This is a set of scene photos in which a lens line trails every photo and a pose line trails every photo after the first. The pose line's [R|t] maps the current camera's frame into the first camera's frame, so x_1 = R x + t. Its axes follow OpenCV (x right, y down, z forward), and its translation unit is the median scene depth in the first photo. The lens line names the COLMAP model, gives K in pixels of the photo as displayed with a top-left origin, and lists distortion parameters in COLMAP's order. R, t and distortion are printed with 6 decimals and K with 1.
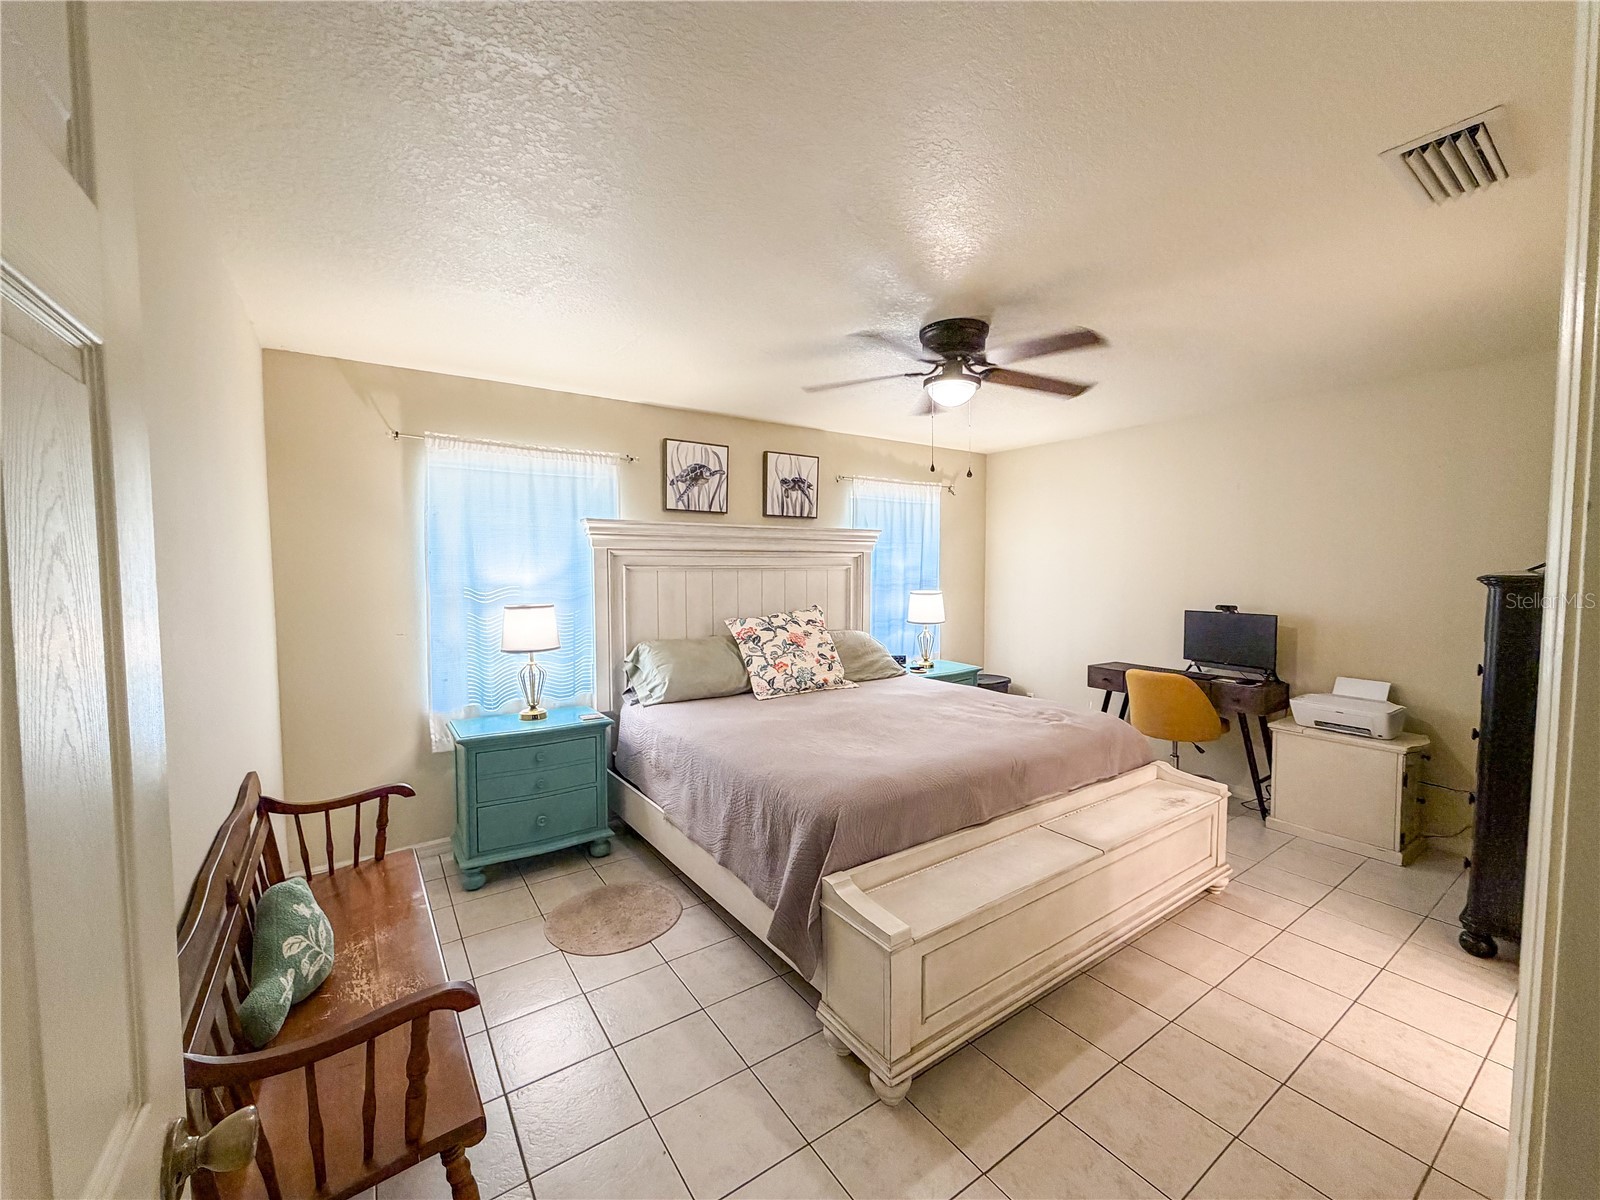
lens RADIAL K [[640.2, 0, 798.2], [0, 640.2, 601.4], [0, 0, 1]] dist [-0.000860, -0.000325]
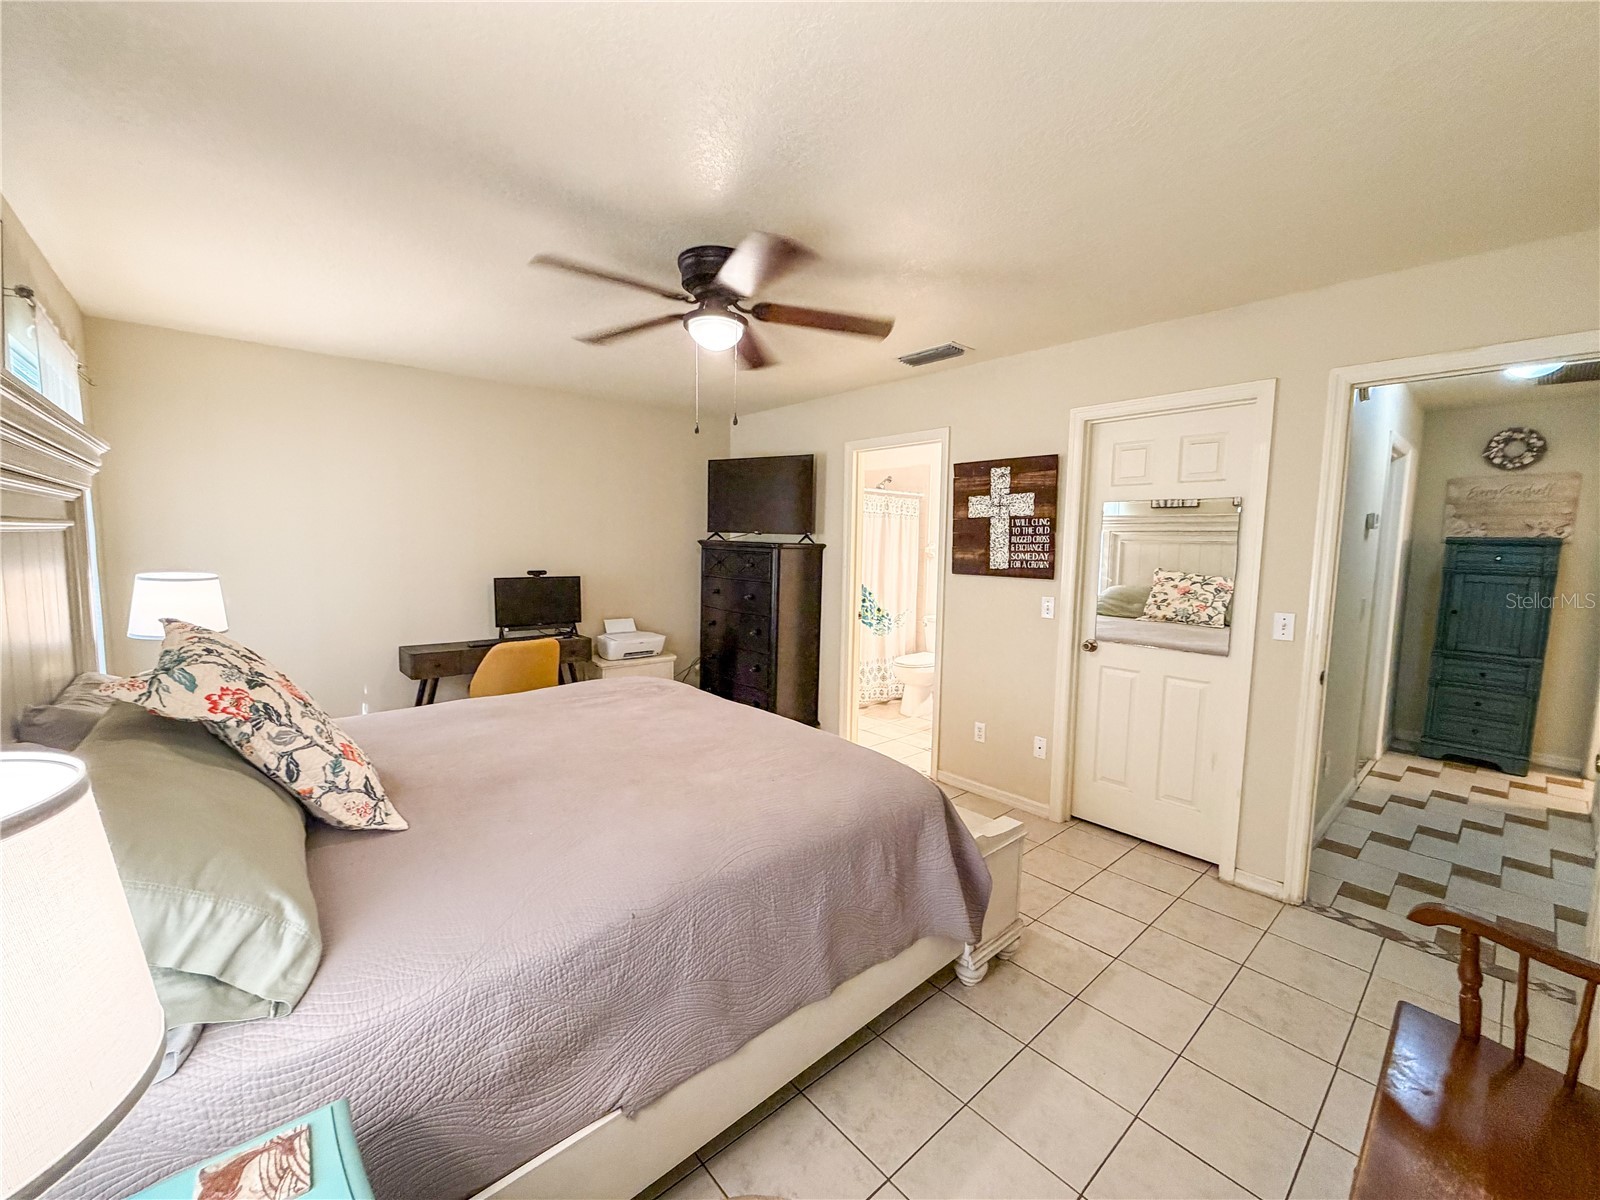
lens RADIAL K [[640.2, 0, 798.2], [0, 640.2, 601.4], [0, 0, 1]] dist [-0.000860, -0.000325]
pose [[-0.110441, -0.094490, 0.989381, -0.643602], [0.045351, 0.993954, 0.099990, -0.042586], [-0.992847, 0.055912, -0.105488, 0.965035]]
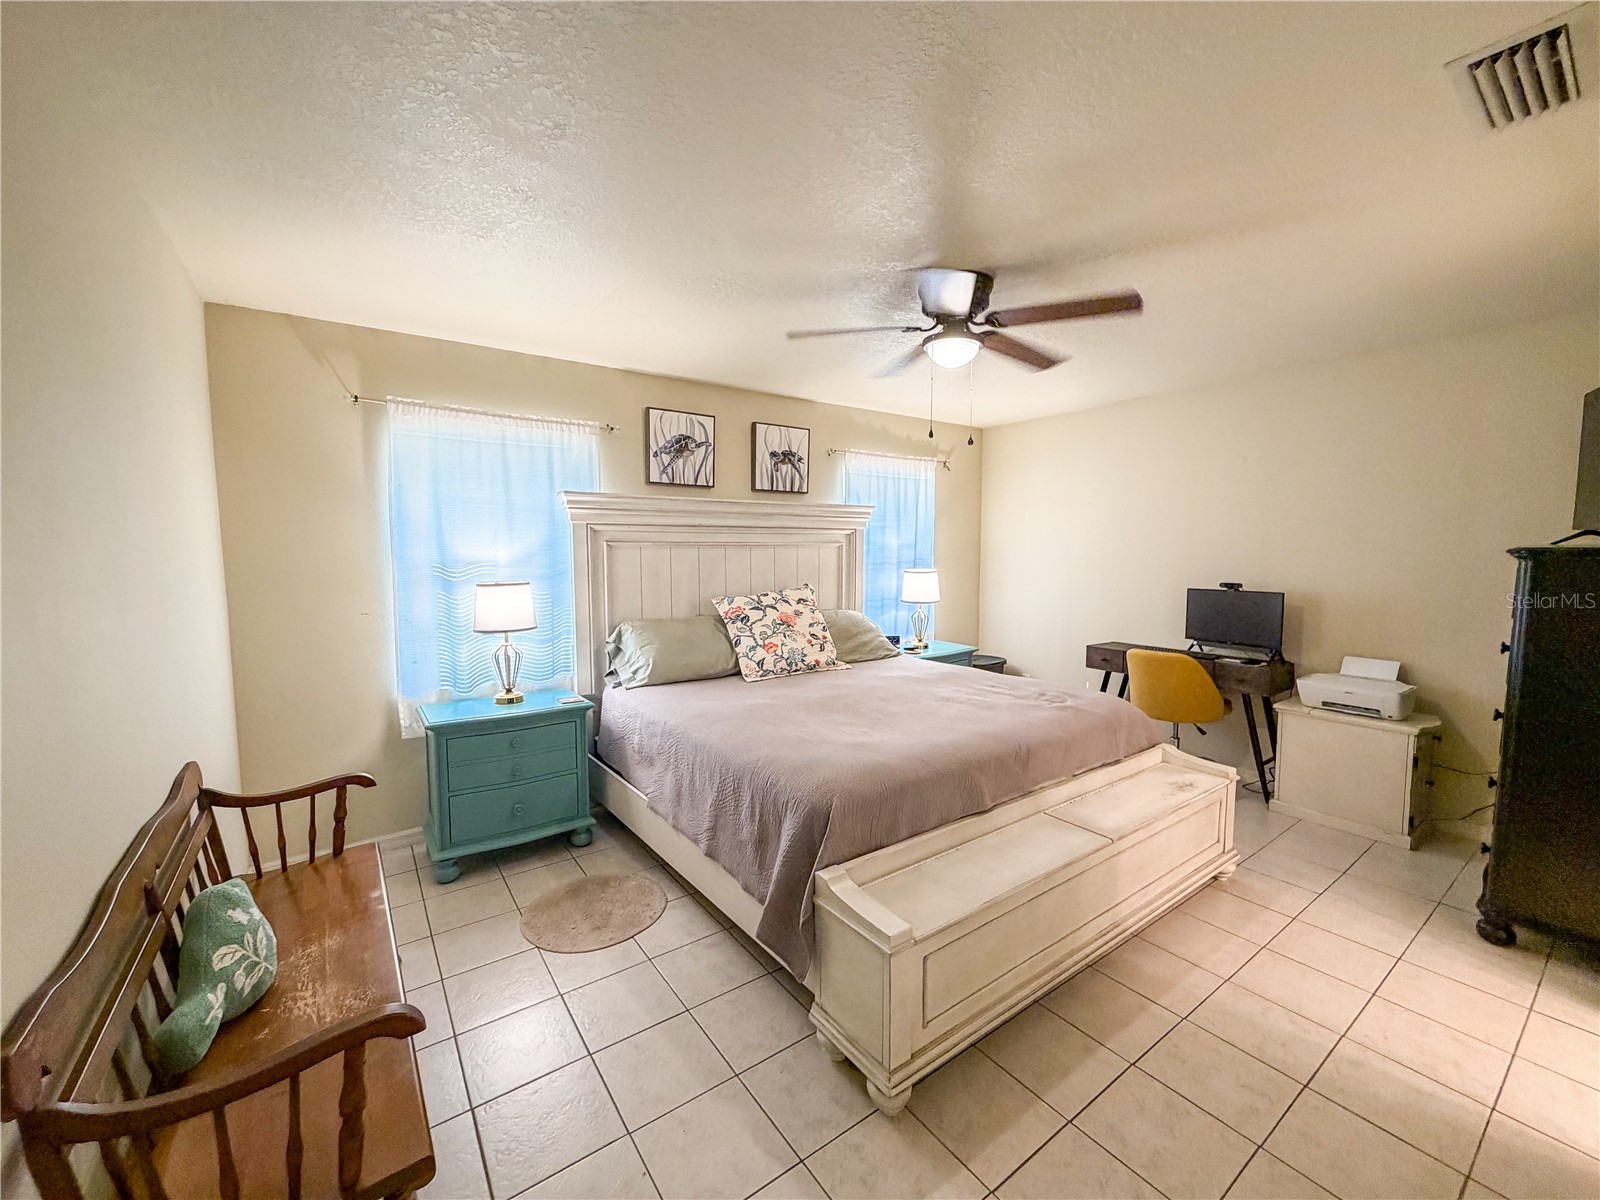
lens RADIAL K [[640.2, 0, 798.2], [0, 640.2, 601.4], [0, 0, 1]] dist [-0.000860, -0.000325]
pose [[0.999878, -0.001705, 0.015550, -0.000689], [0.001283, 0.999632, 0.027103, 0.010043], [-0.015590, -0.027079, 0.999512, 0.059647]]
